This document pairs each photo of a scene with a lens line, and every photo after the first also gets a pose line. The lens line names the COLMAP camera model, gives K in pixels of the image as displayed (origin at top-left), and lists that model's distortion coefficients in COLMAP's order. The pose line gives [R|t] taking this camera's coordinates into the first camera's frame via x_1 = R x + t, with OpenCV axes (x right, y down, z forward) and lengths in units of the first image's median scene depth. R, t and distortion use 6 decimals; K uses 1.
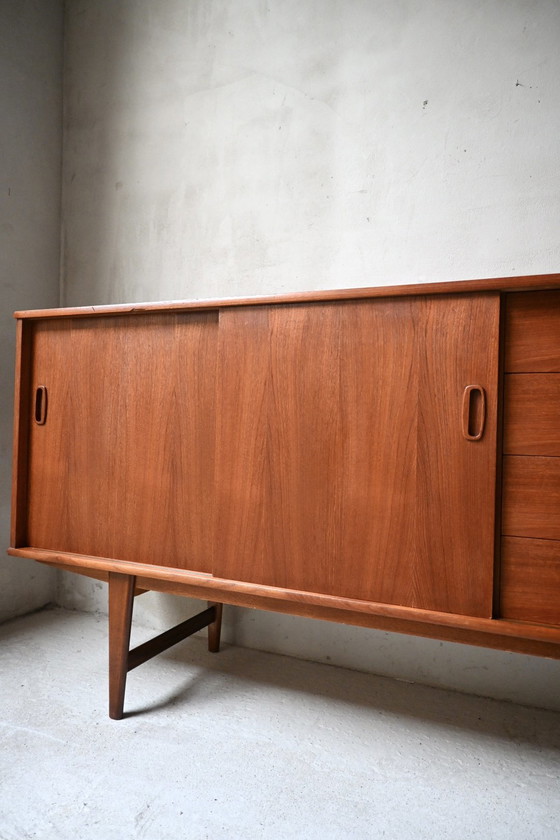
lens RADIAL K [[573.3, 0, 279.7], [0, 573.3, 421.2], [0, 0, 1]] dist [0.005233, -0.002453]
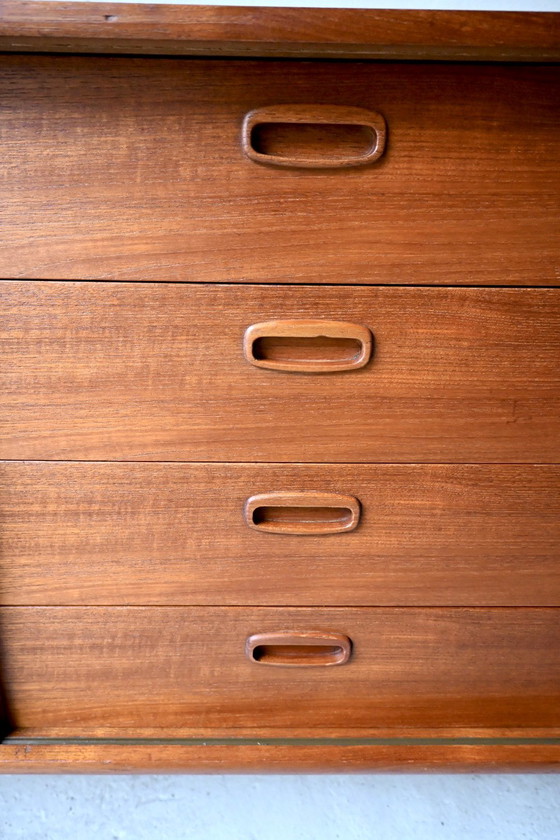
lens RADIAL K [[573.3, 0, 280.2], [0, 573.3, 417.2], [0, 0, 1]] dist [0.005233, -0.002453]
pose [[0.911762, -0.144620, 0.384416, 0.384150], [0.000844, 0.936615, 0.350360, -0.114209], [-0.410718, -0.319121, 0.854092, 0.438890]]
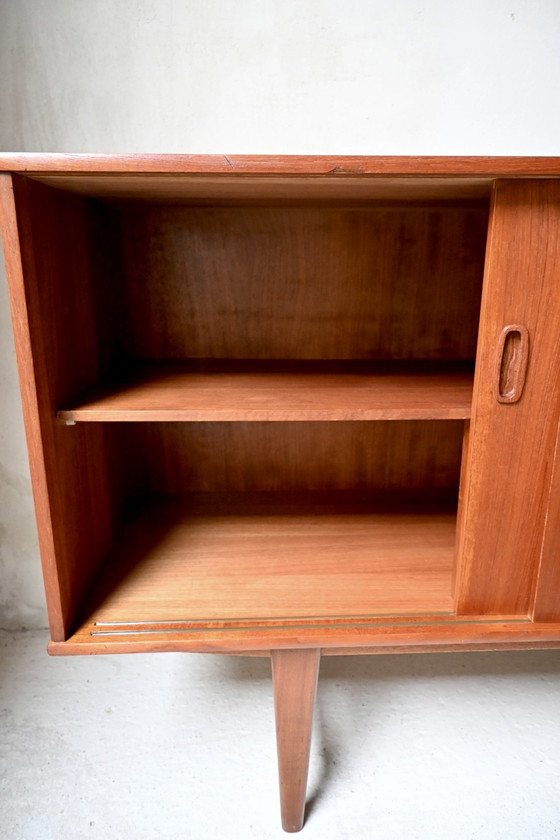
lens RADIAL K [[573.3, 0, 285.9], [0, 573.3, 423.3], [0, 0, 1]] dist [0.005233, -0.002453]
pose [[0.900105, -0.138858, 0.412952, -0.559564], [0.023998, 0.962212, 0.271243, -0.125039], [-0.435011, -0.234237, 0.869424, 0.598263]]
